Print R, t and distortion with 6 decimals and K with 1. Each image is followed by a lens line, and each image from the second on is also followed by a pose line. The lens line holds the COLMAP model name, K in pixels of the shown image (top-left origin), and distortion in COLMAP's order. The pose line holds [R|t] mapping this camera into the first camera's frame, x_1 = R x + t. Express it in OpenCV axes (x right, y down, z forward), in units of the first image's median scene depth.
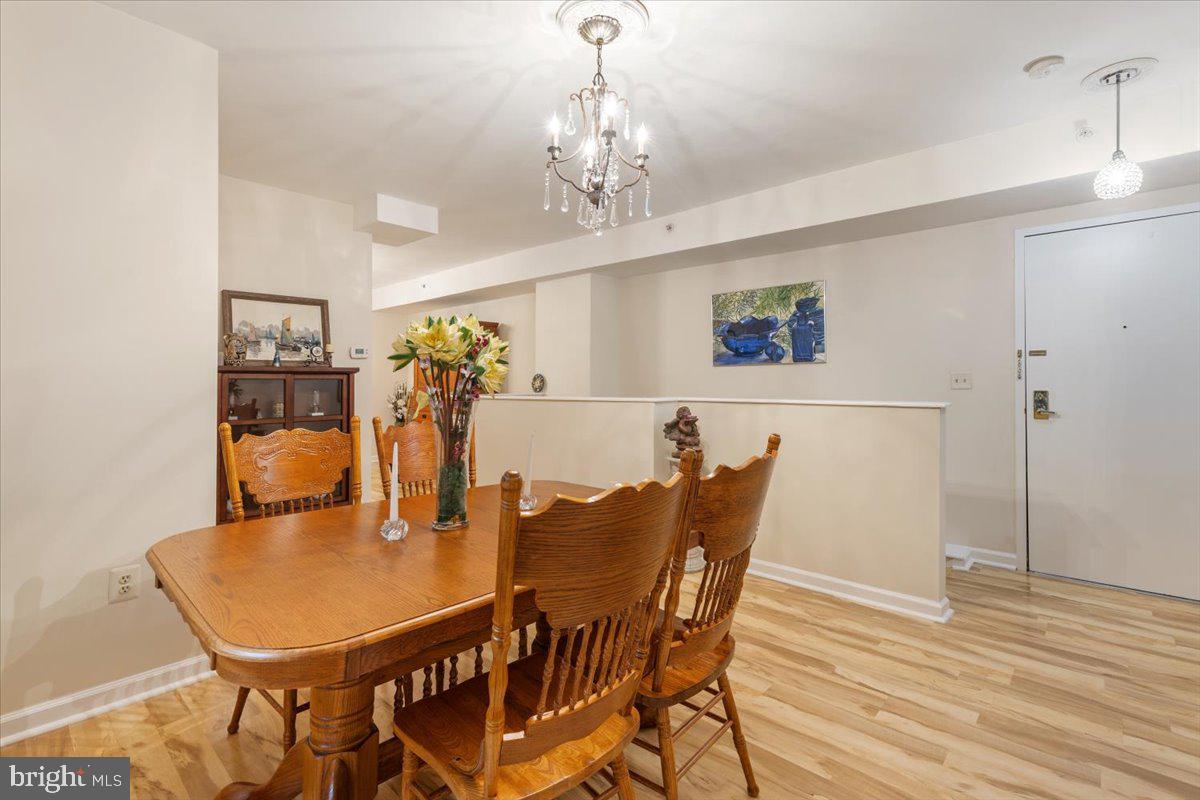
lens RADIAL K [[554.1, 0, 600.0], [0, 554.1, 400.0], [0, 0, 1]] dist [0.000433, 0.000125]
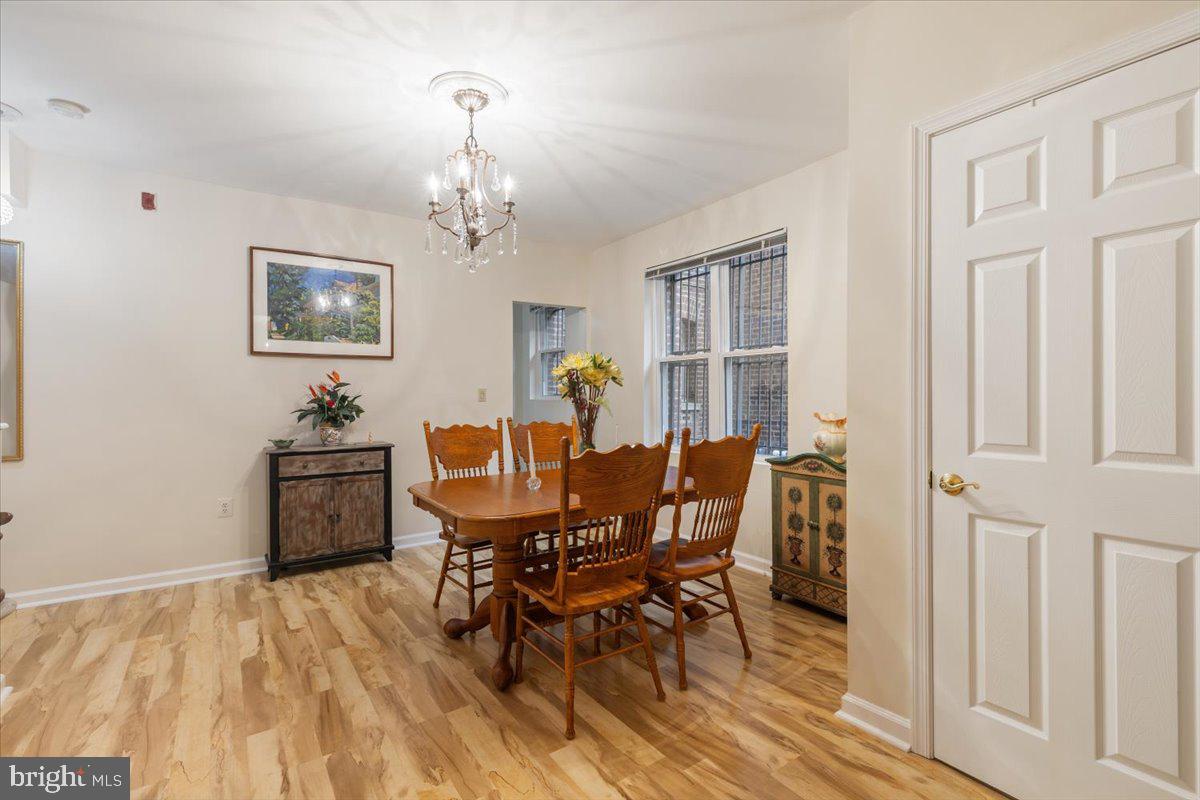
lens RADIAL K [[554.1, 0, 600.0], [0, 554.1, 400.0], [0, 0, 1]] dist [0.000433, 0.000125]
pose [[-0.976392, -0.000453, 0.216006, -0.504038], [0.007517, 0.999321, 0.036072, -0.064994], [-0.215876, 0.036845, -0.975725, 1.921596]]
